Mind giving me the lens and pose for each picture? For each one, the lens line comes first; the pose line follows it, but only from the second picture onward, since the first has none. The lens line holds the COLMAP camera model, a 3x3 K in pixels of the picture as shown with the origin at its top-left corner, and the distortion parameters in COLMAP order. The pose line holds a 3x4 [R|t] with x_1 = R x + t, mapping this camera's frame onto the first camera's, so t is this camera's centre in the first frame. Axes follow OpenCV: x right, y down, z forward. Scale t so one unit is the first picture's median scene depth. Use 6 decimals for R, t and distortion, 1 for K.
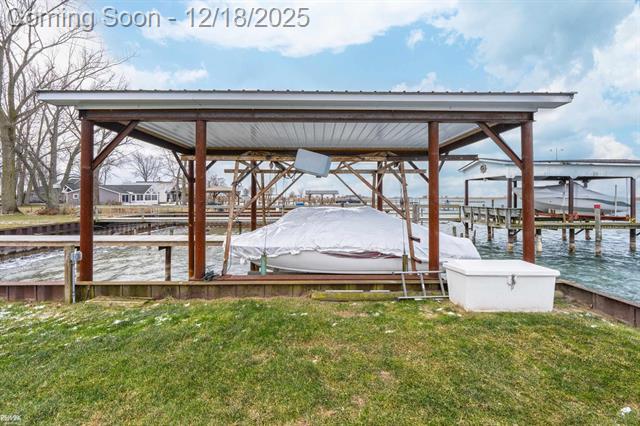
lens RADIAL K [[239.4, 0, 319.6], [0, 239.4, 198.0], [0, 0, 1]] dist [-0.025273, -0.000003]
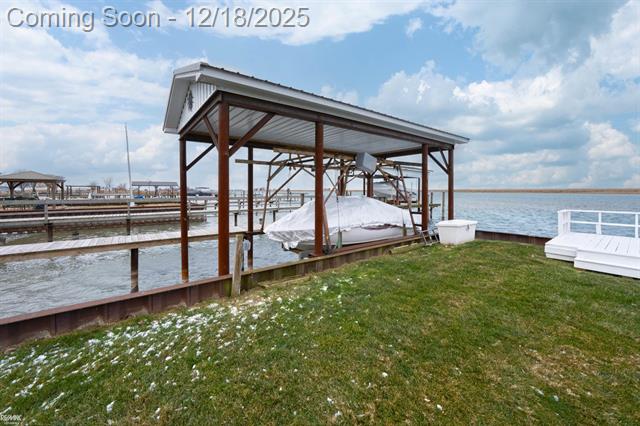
lens RADIAL K [[257.2, 0, 320.5], [0, 257.2, 193.3], [0, 0, 1]] dist [-0.072500, 0.000003]
pose [[0.807848, -0.007489, 0.589344, -0.964255], [-0.002448, 0.999868, 0.016060, 0.007055], [-0.589386, -0.014417, 0.807723, -0.033018]]
